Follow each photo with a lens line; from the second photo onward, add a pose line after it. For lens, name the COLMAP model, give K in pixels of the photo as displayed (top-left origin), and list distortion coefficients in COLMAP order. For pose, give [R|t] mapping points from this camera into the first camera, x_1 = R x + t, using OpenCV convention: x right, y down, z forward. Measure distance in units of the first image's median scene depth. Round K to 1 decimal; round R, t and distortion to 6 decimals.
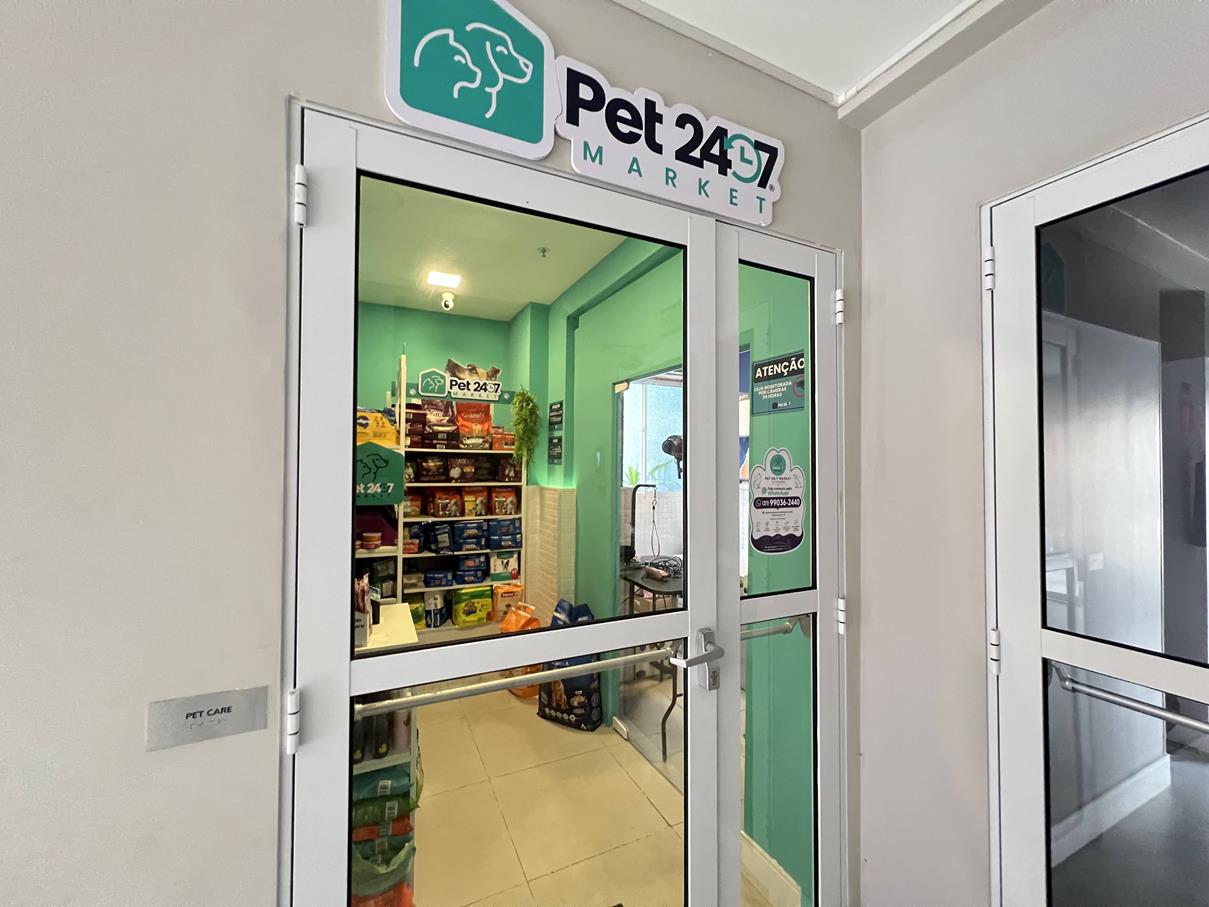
lens RADIAL K [[483.3, 0, 603.3], [0, 483.3, 454.5], [0, 0, 1]] dist [-0.001883, 0.000501]
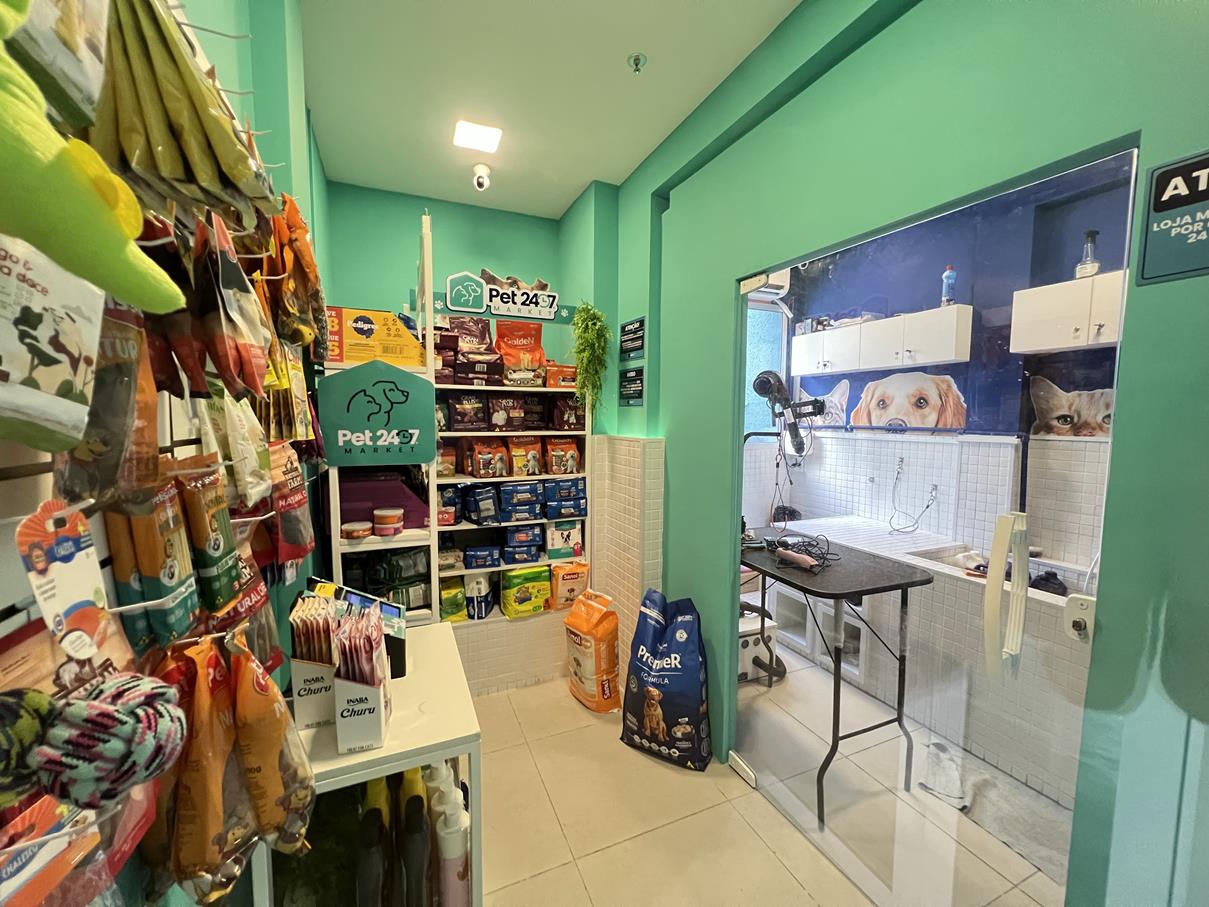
lens RADIAL K [[483.3, 0, 603.5], [0, 483.3, 455.4], [0, 0, 1]] dist [-0.001883, 0.000501]
pose [[0.999121, -0.001462, -0.041896, -0.116248], [0.005674, 0.994910, 0.100610, 0.021482], [0.041535, -0.100759, 0.994043, 0.264753]]
